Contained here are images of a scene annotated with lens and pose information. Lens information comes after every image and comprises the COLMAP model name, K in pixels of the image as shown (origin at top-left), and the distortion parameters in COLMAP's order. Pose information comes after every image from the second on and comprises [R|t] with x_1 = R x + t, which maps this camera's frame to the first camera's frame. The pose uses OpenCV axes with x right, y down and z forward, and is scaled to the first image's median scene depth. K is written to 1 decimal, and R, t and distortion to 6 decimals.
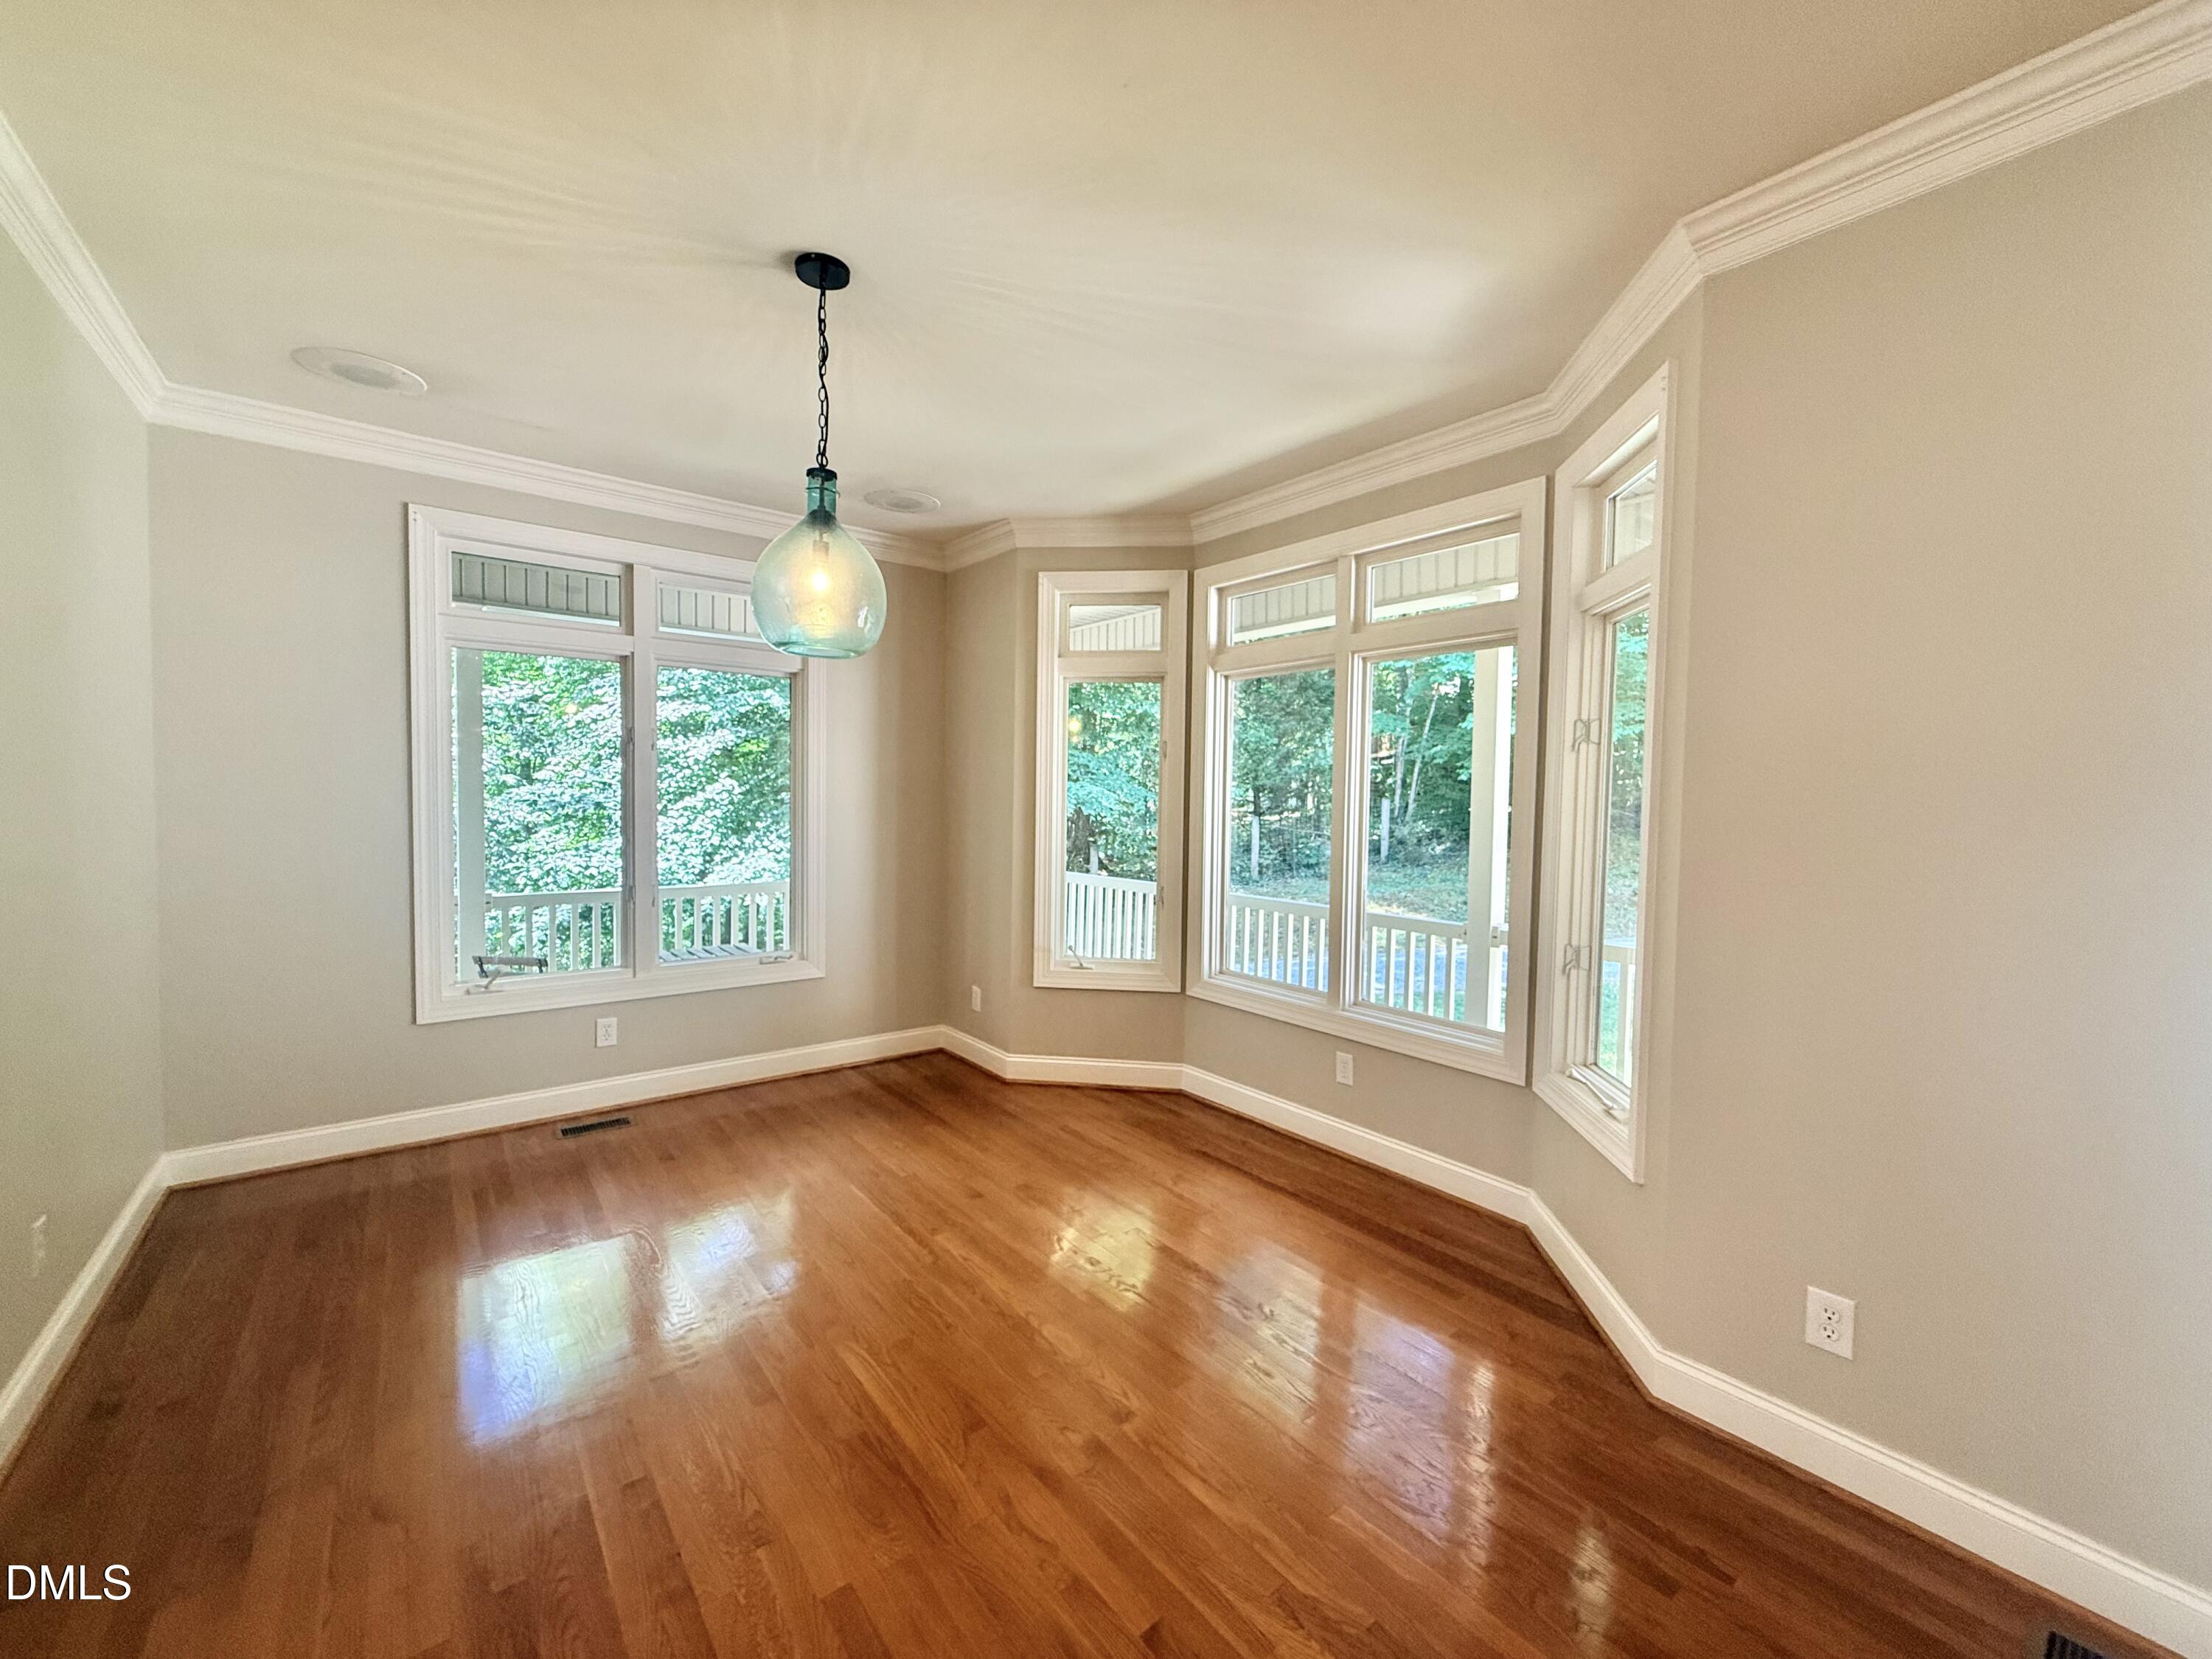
lens RADIAL K [[878.8, 0, 1106.0], [0, 878.8, 829.5], [0, 0, 1]] dist [0.006517, -0.000220]
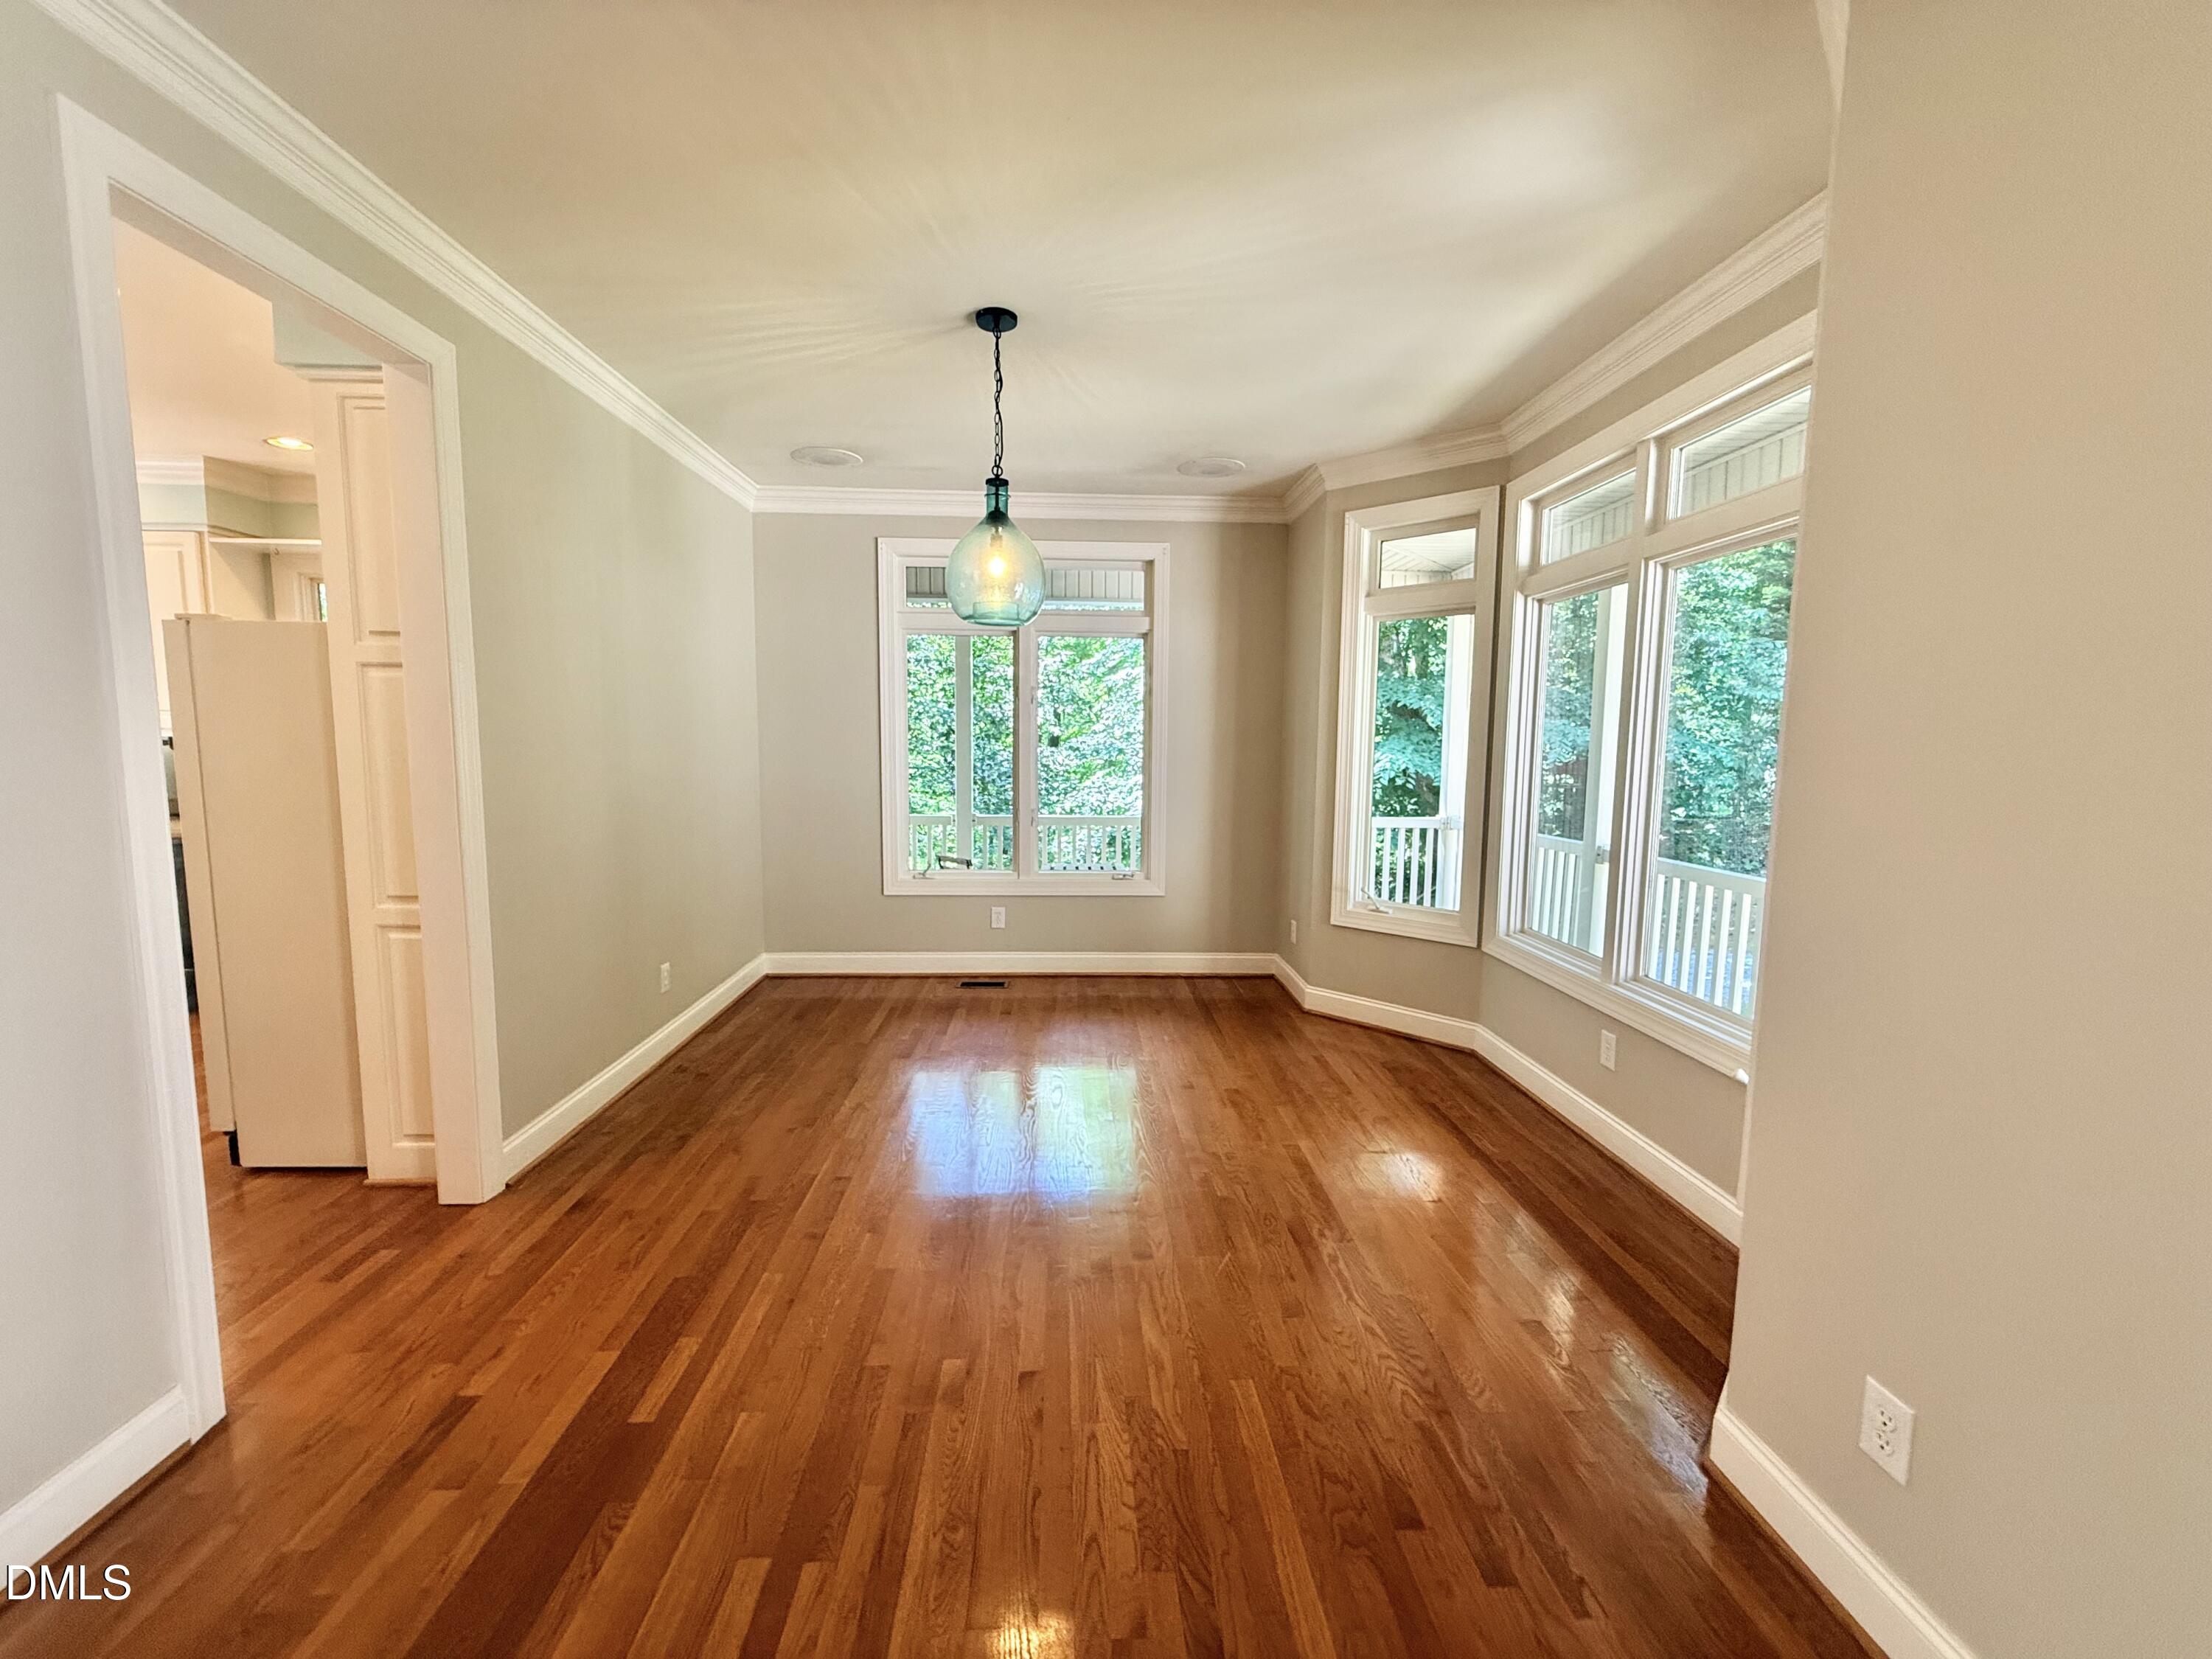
lens RADIAL K [[878.8, 0, 1106.0], [0, 878.8, 829.5], [0, 0, 1]] dist [0.006517, -0.000220]
pose [[0.814746, 0.052530, -0.577433, 0.313690], [-0.019602, 0.997814, 0.063116, 0.009213], [0.579486, -0.040105, 0.813995, 0.015734]]
